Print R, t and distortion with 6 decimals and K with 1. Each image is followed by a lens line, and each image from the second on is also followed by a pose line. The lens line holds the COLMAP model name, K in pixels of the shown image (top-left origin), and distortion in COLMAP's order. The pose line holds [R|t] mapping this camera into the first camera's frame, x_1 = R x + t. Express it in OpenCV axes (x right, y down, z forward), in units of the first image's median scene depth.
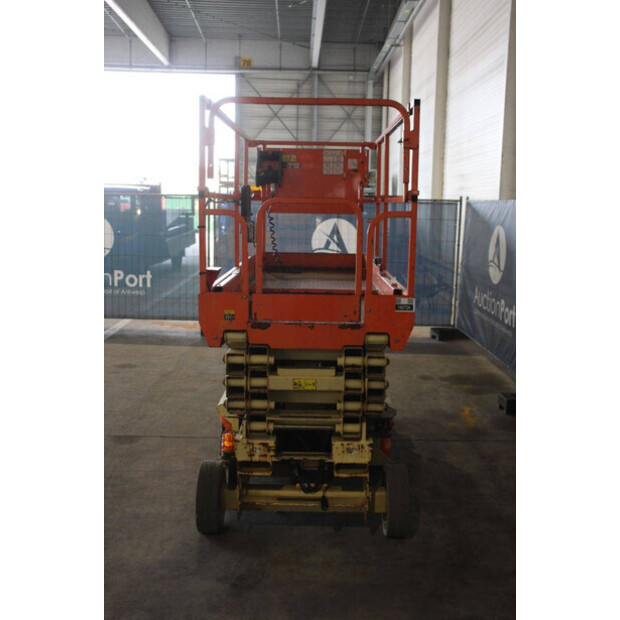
lens RADIAL K [[695.9, 0, 321.5], [0, 695.9, 311.9], [0, 0, 1]] dist [-0.019500, 0.023158]
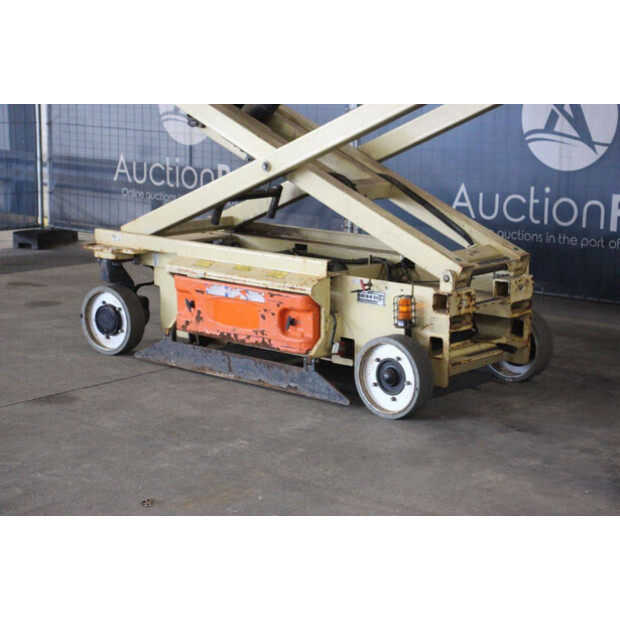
lens RADIAL K [[1375.5, 0, 310.0], [0, 1375.5, 310.0], [0, 0, 1]] dist [0.321771, 0.304484]
pose [[0.663414, -0.154003, 0.732233, -1.543926], [0.122744, 0.987733, 0.096532, 0.010820], [-0.738116, 0.025837, 0.674178, -0.068733]]
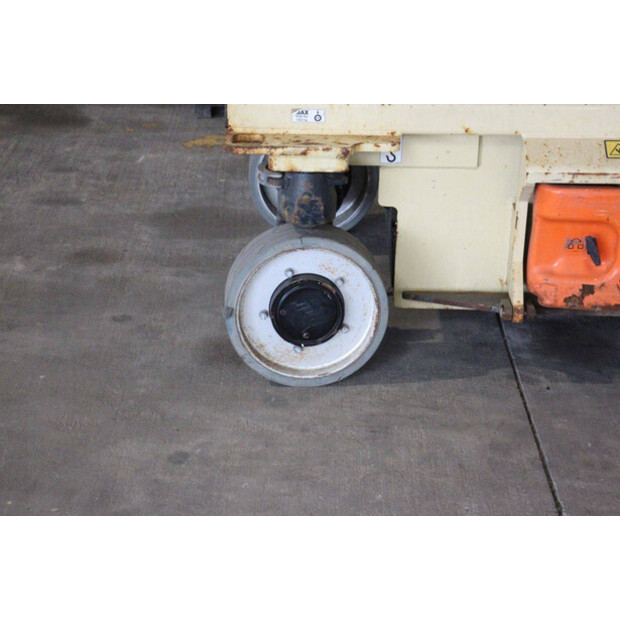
lens RADIAL K [[1466.2, 0, 310.0], [0, 1466.2, 310.0], [0, 0, 1]] dist [0.389015, 0.113037]
pose [[0.018896, -0.418772, 0.907895, -1.056781], [0.139565, 0.900271, 0.412351, -0.204537], [-0.990033, 0.118918, 0.075457, 1.542698]]
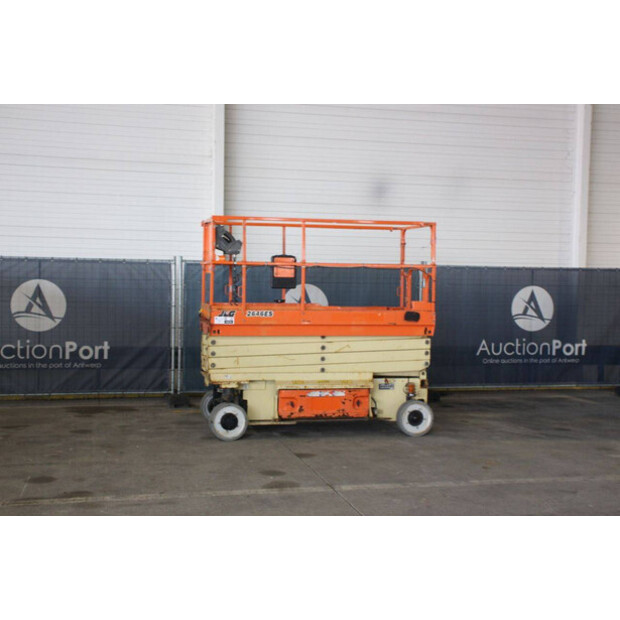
lens RADIAL K [[863.4, 0, 310.0], [0, 863.4, 310.0], [0, 0, 1]] dist [0.050259, 0.072425]
pose [[-0.217910, -0.060359, 0.974101, -2.603535], [0.129519, 0.987469, 0.090161, -0.310705], [-0.967337, 0.145811, -0.207361, 1.859468]]
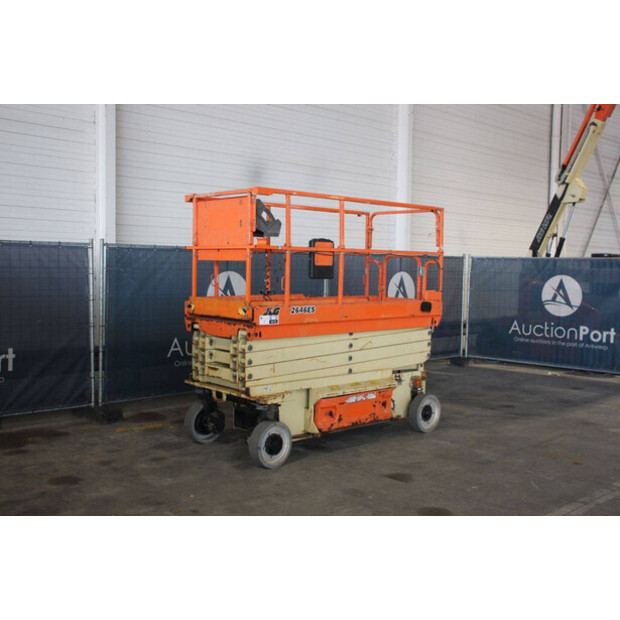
lens RADIAL K [[682.0, 0, 317.0], [0, 682.0, 309.0], [0, 0, 1]] dist [-0.094914, 0.279094]
pose [[-0.671510, -0.077246, 0.736958, -1.372193], [0.083968, 0.980213, 0.179254, -0.383060], [-0.736222, 0.182252, -0.651737, 2.507967]]
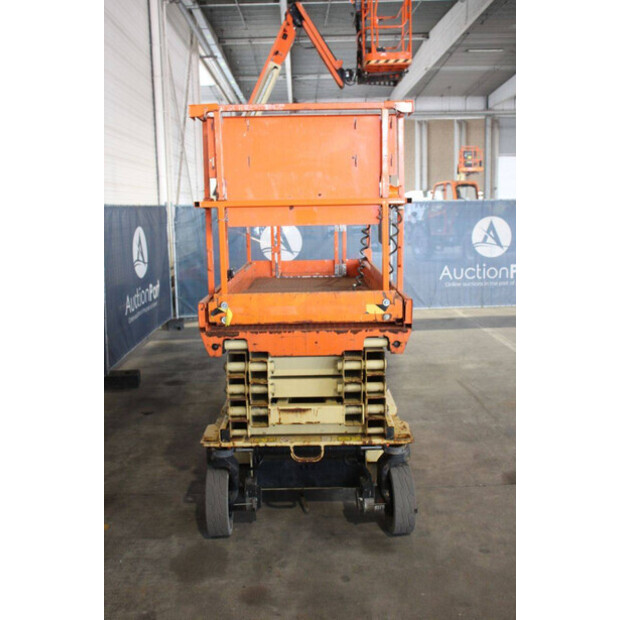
lens RADIAL K [[635.1, 0, 310.0], [0, 635.1, 310.0], [0, 0, 1]] dist [-0.113489, 0.206105]
pose [[-0.999960, -0.001943, 0.008781, -0.037080], [0.000864, 0.951138, 0.308765, -0.383606], [-0.008952, 0.308761, -0.951098, 2.461247]]
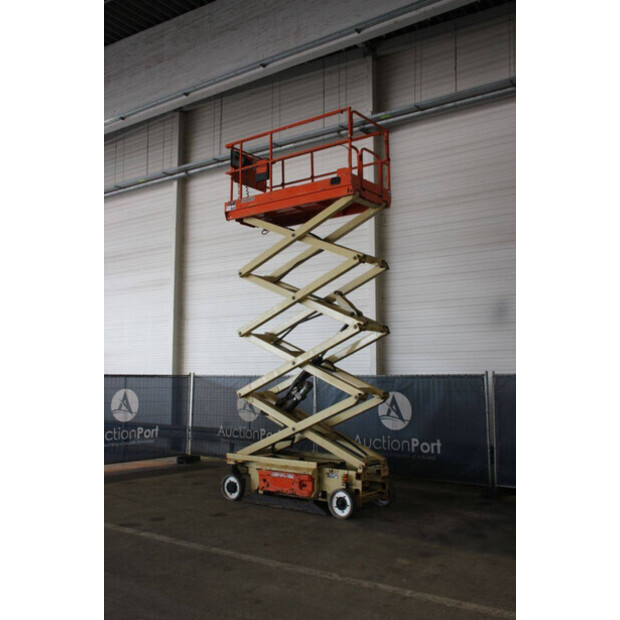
lens RADIAL K [[635.1, 0, 310.0], [0, 635.1, 310.0], [0, 0, 1]] dist [-0.113489, 0.206105]
pose [[0.609367, 0.063326, 0.790355, -2.101989], [0.135031, 0.973955, -0.182147, -0.002846], [-0.781305, 0.217717, 0.584945, -0.340184]]
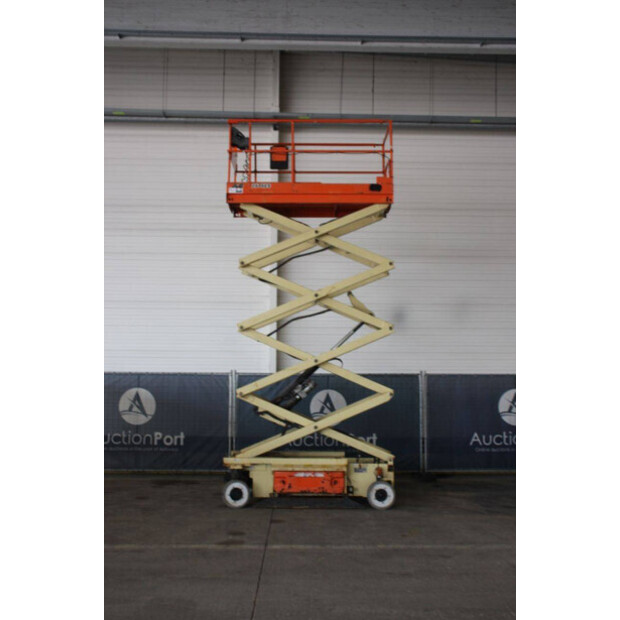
lens RADIAL K [[678.6, 0, 310.0], [0, 678.6, 310.0], [0, 0, 1]] dist [-0.043697, 0.002226]
pose [[0.003987, 0.076880, 0.997032, -2.827050], [0.148517, 0.985937, -0.076618, -0.262591], [-0.988902, 0.148381, -0.007487, 1.250340]]
